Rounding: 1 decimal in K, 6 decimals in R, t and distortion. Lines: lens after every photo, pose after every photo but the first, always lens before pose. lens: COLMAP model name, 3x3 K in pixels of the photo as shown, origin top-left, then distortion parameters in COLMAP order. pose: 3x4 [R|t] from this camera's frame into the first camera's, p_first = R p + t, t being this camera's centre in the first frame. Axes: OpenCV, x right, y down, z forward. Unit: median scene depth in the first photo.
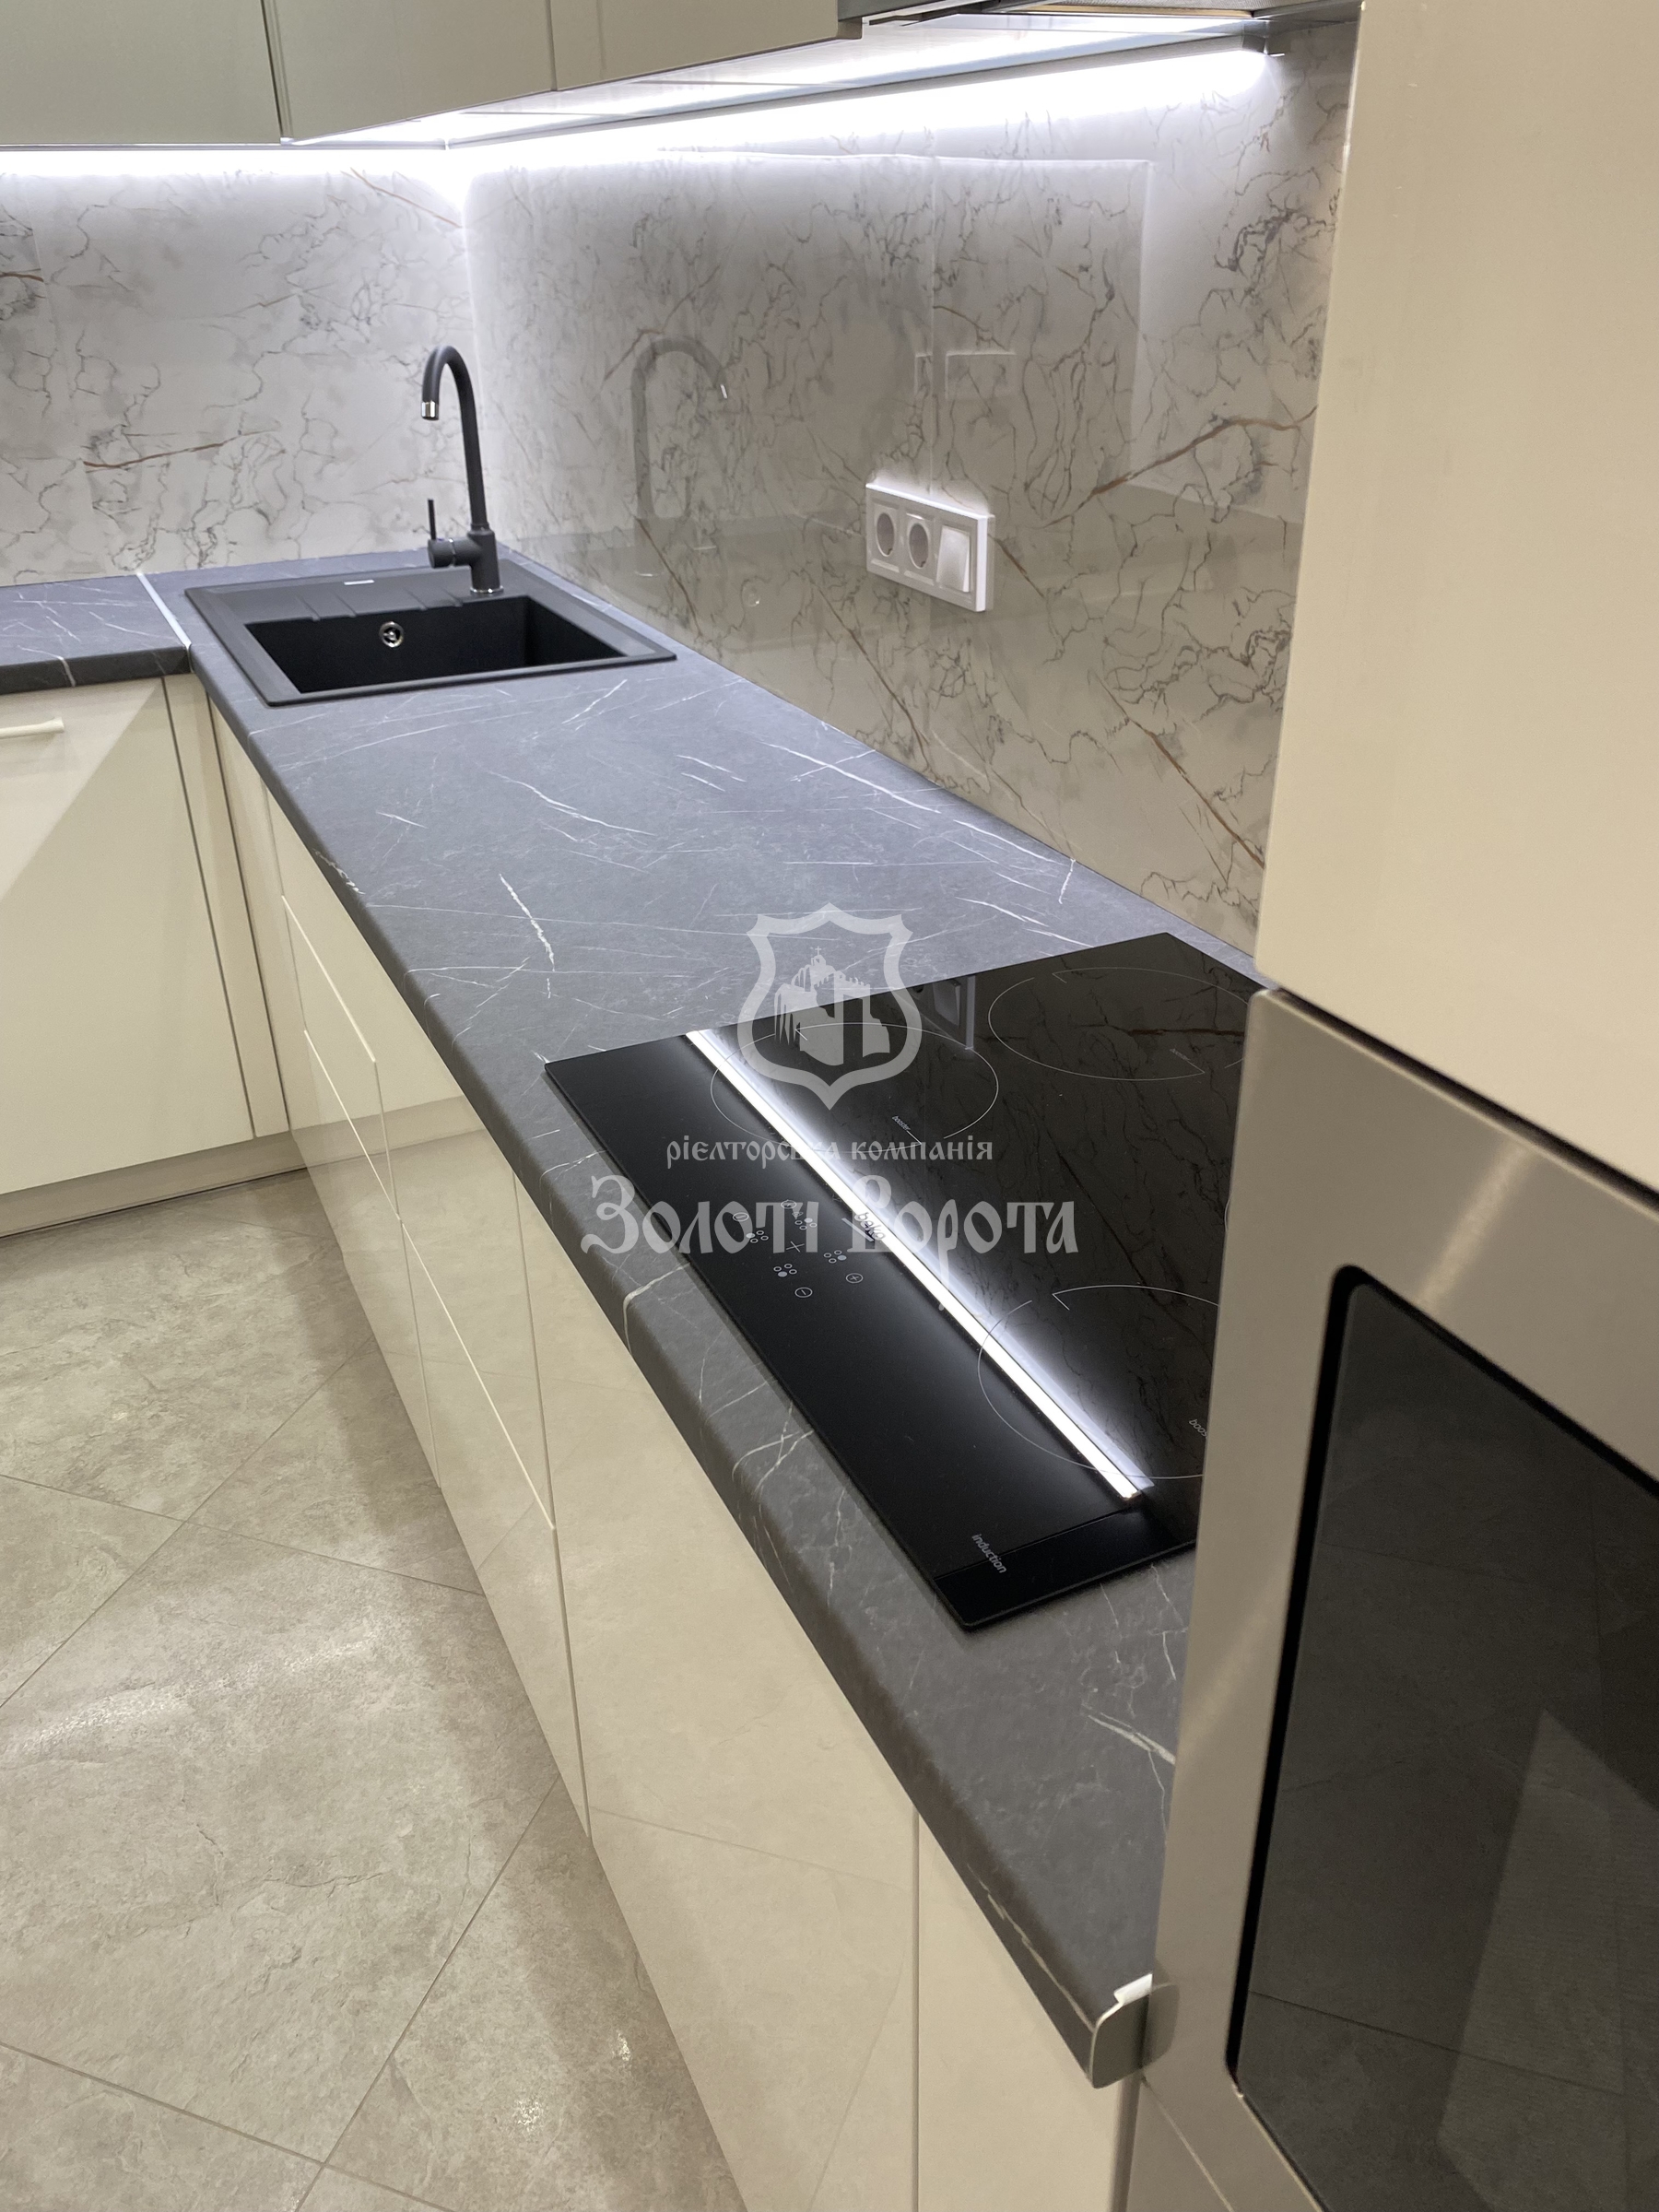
lens RADIAL K [[1677.9, 0, 836.4], [0, 1677.9, 1123.8], [0, 0, 1]] dist [-0.000711, 0.000213]
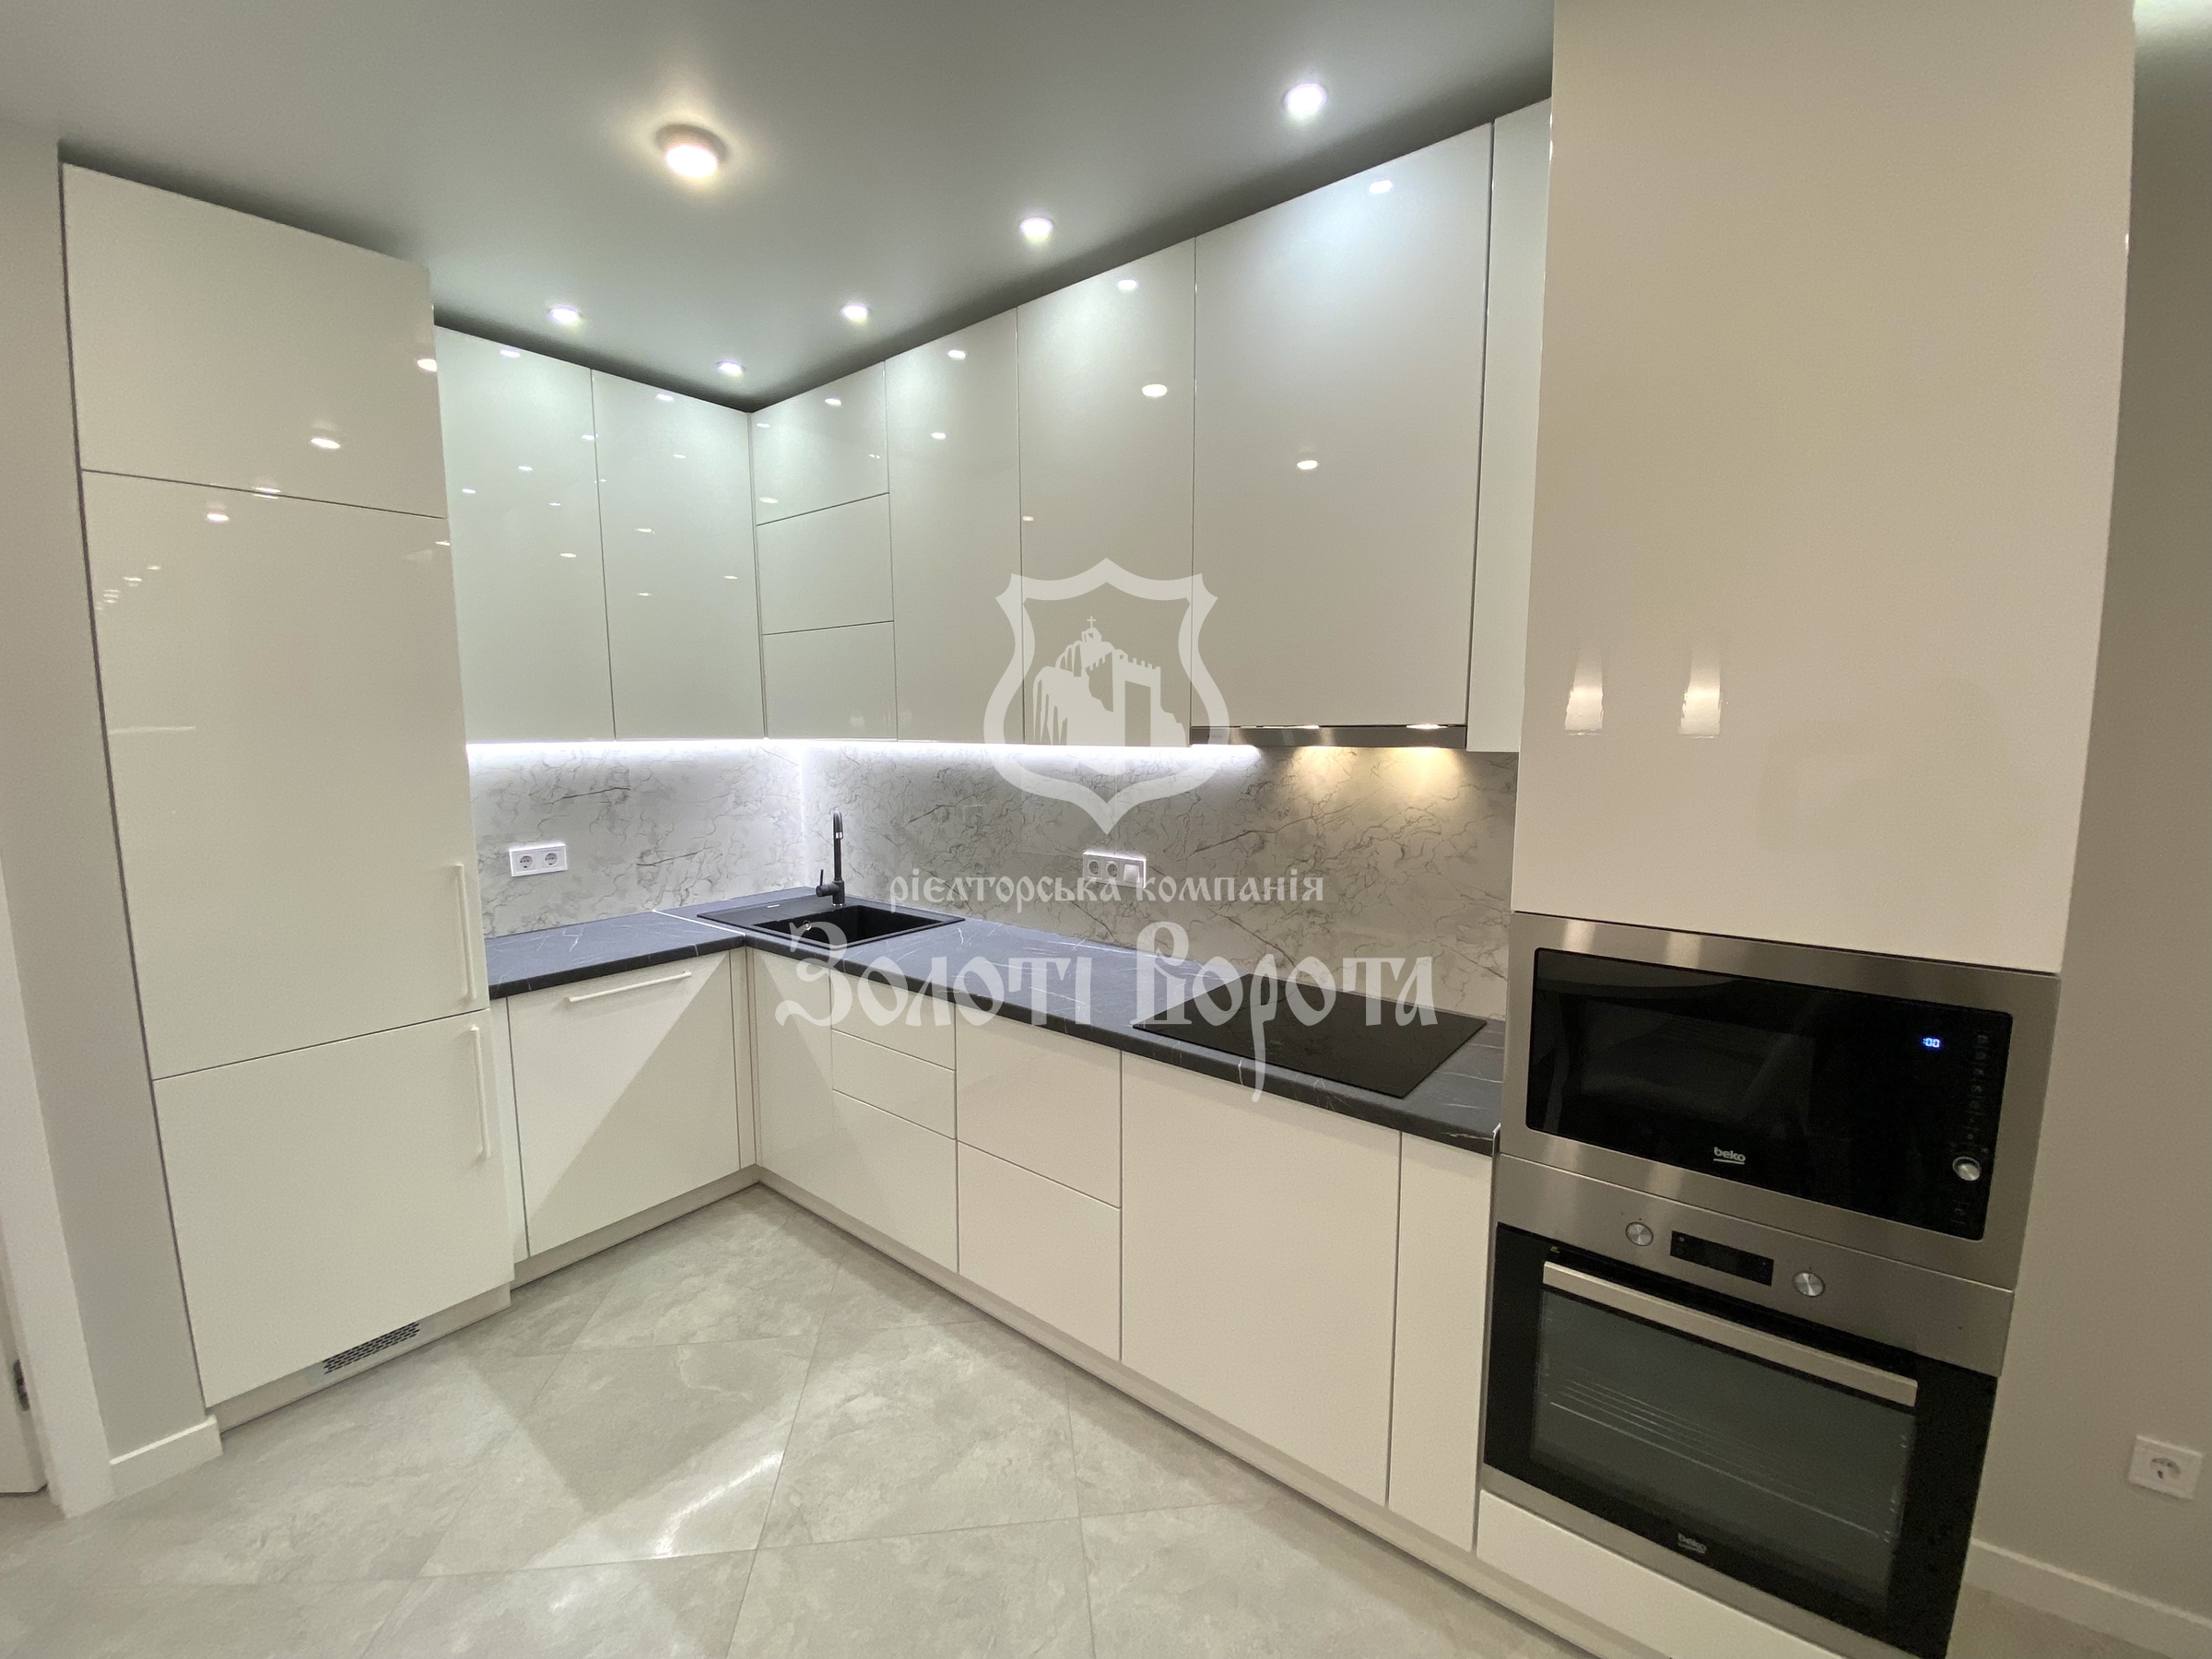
lens RADIAL K [[891.0, 0, 1092.8], [0, 891.0, 827.2], [0, 0, 1]] dist [-0.001607, -0.000236]
pose [[0.905496, -0.038830, 0.422574, -0.458584], [0.196258, 0.921227, -0.335893, 0.083435], [-0.376244, 0.387083, 0.841788, -0.265725]]
